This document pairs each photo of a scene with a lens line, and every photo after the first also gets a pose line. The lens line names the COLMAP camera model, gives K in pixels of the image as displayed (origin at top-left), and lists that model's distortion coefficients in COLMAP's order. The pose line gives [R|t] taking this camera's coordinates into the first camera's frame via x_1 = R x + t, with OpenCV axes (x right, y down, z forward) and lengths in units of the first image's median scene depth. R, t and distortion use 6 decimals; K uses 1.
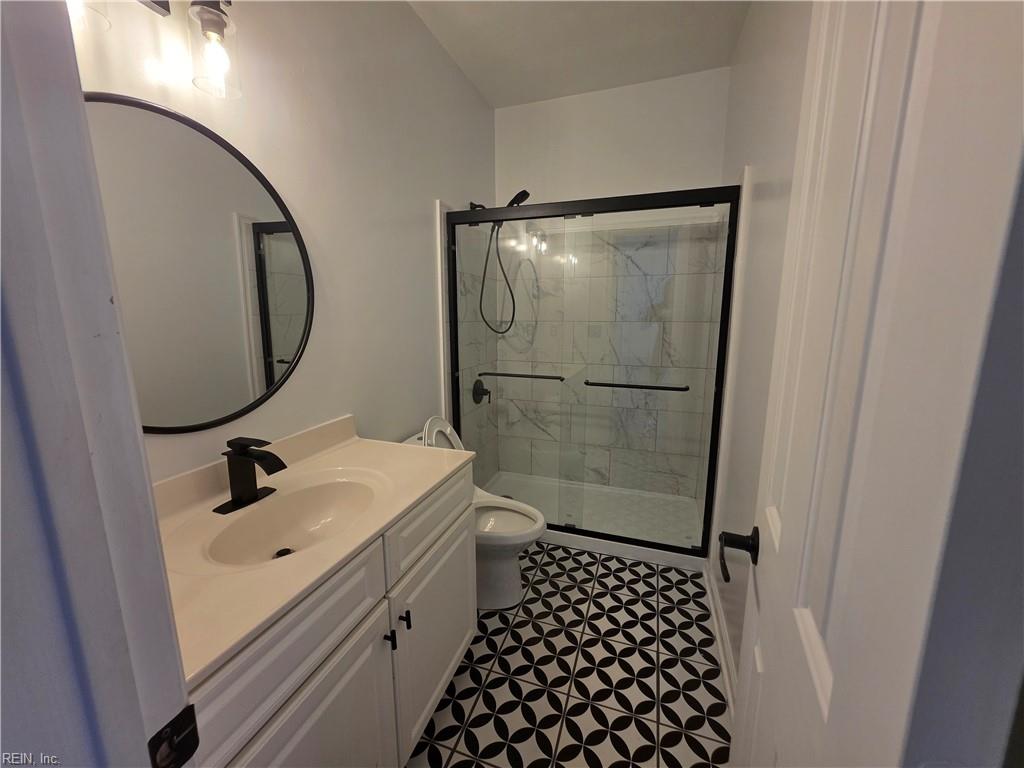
lens RADIAL K [[409.1, 0, 512.8], [0, 409.1, 382.4], [0, 0, 1]] dist [0.001634, 0.000148]
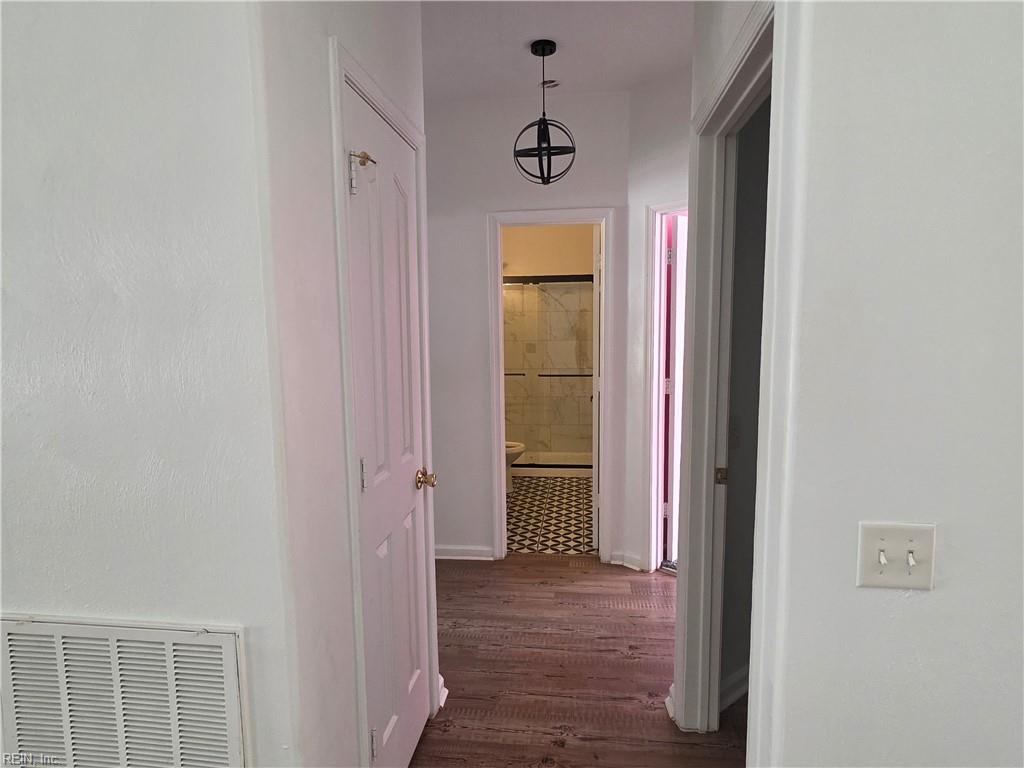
lens RADIAL K [[583.4, 0, 510.9], [0, 583.4, 385.2], [0, 0, 1]] dist [-0.001242, -0.000040]
pose [[0.977182, -0.028625, 0.210468, -0.365539], [0.044006, 0.996662, -0.068762, 0.164160], [-0.207797, 0.076455, 0.975180, -1.114254]]
